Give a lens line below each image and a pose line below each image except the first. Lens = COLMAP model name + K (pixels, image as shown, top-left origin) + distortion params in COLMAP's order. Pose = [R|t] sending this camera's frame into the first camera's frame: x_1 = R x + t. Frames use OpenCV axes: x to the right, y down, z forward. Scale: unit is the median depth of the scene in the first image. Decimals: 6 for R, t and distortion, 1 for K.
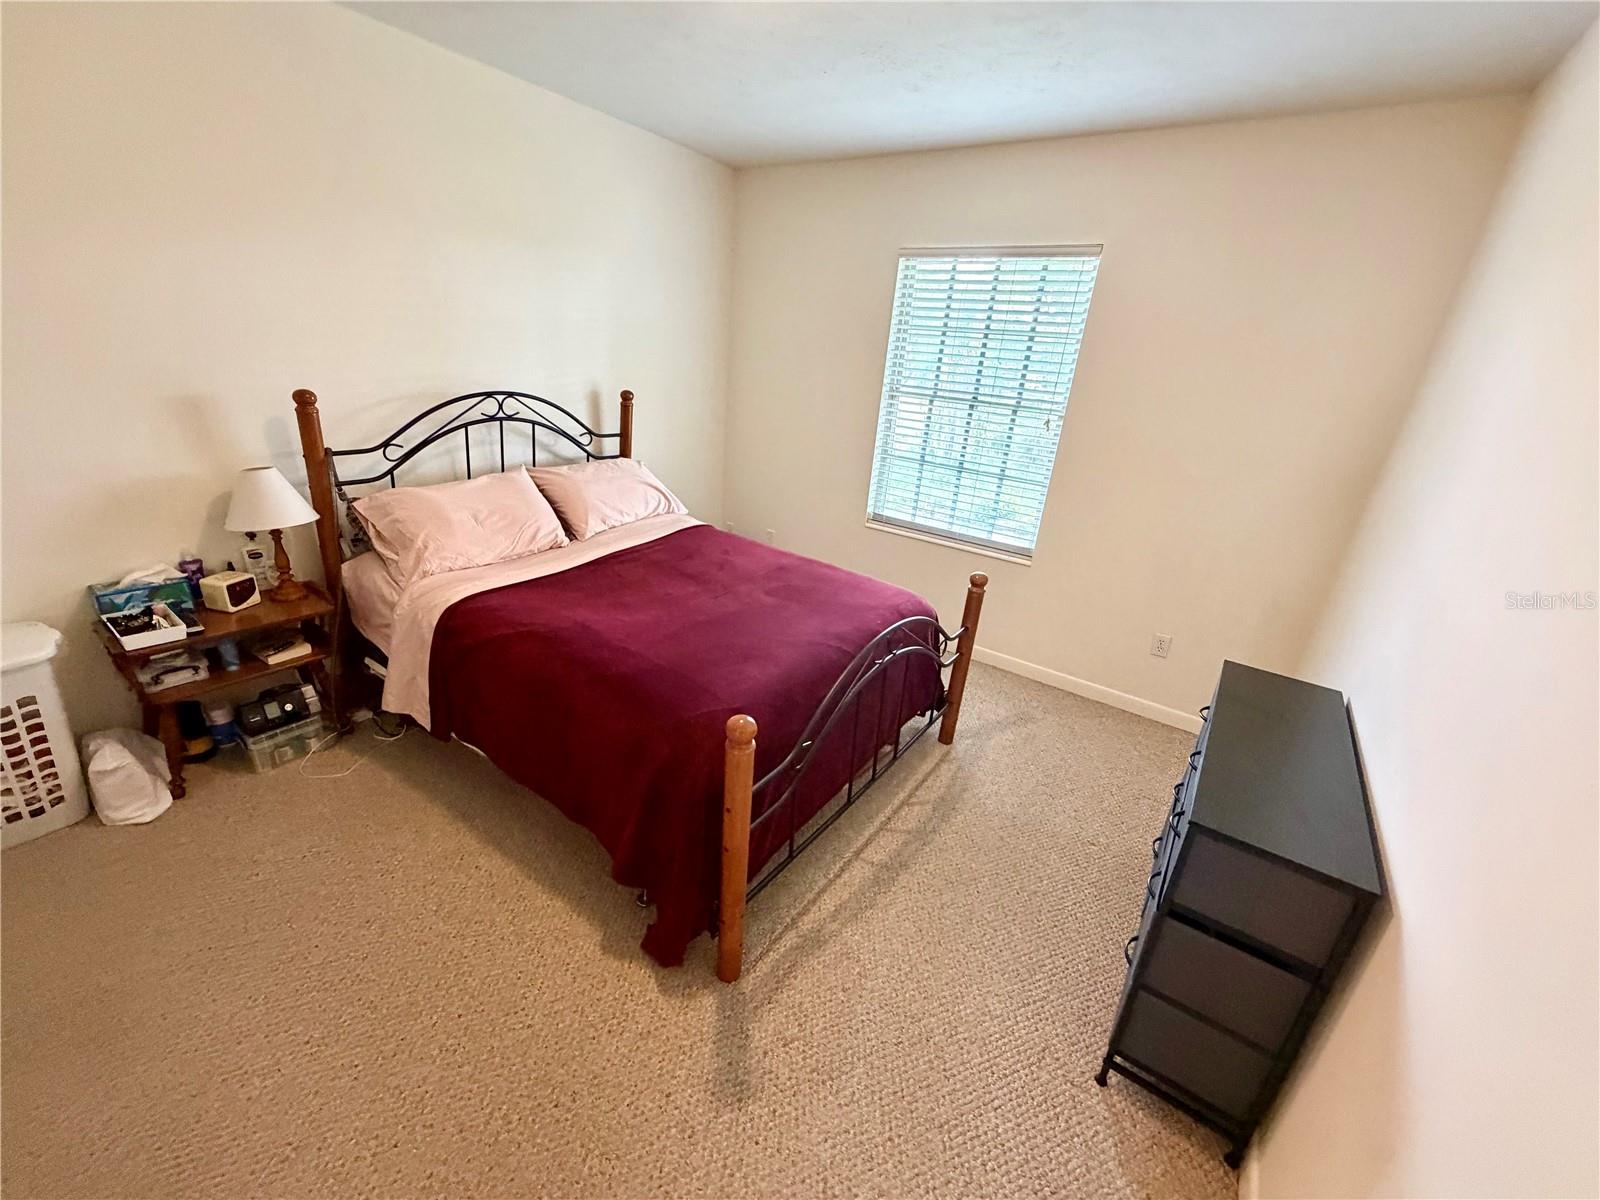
lens RADIAL K [[640.0, 0, 794.6], [0, 640.0, 598.2], [0, 0, 1]] dist [0.000888, 0.000150]
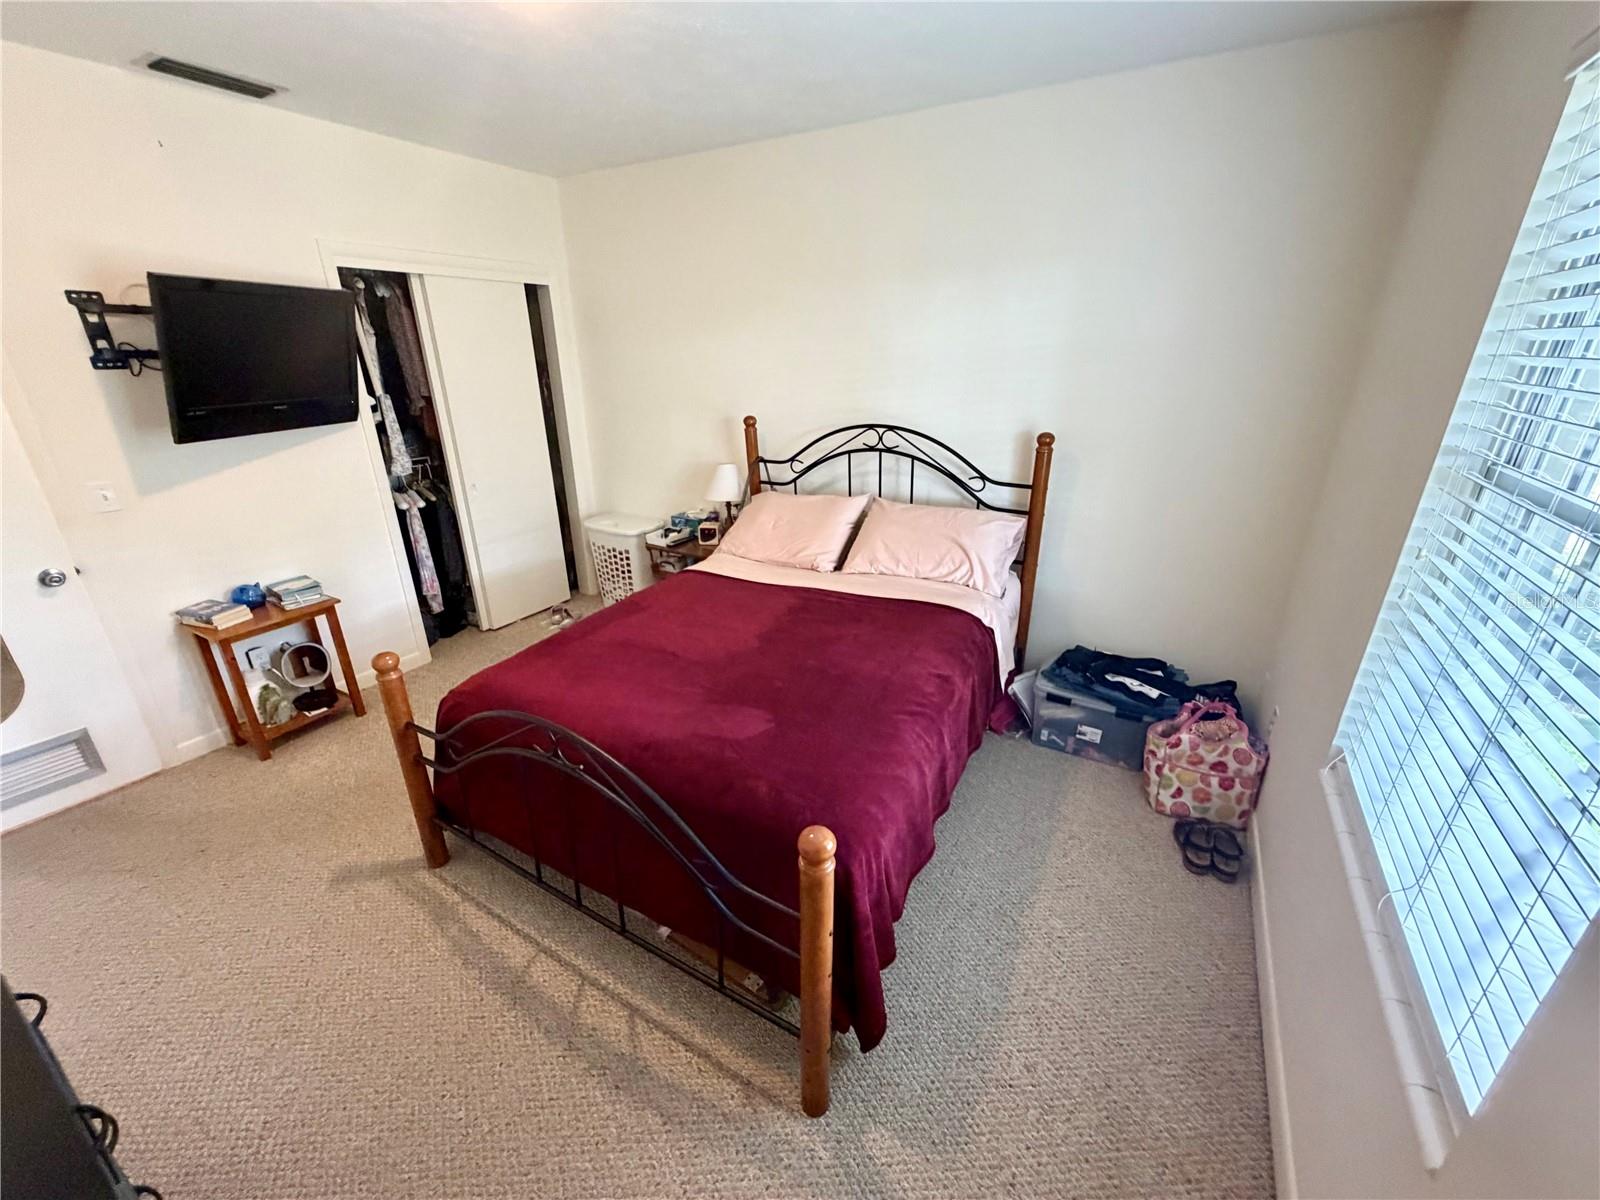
lens RADIAL K [[640.0, 0, 794.6], [0, 640.0, 598.2], [0, 0, 1]] dist [0.000888, 0.000150]
pose [[0.082536, 0.286664, -0.954469, 0.624671], [-0.349406, 0.905268, 0.241672, -0.272073], [0.933329, 0.313550, 0.174879, 0.781233]]
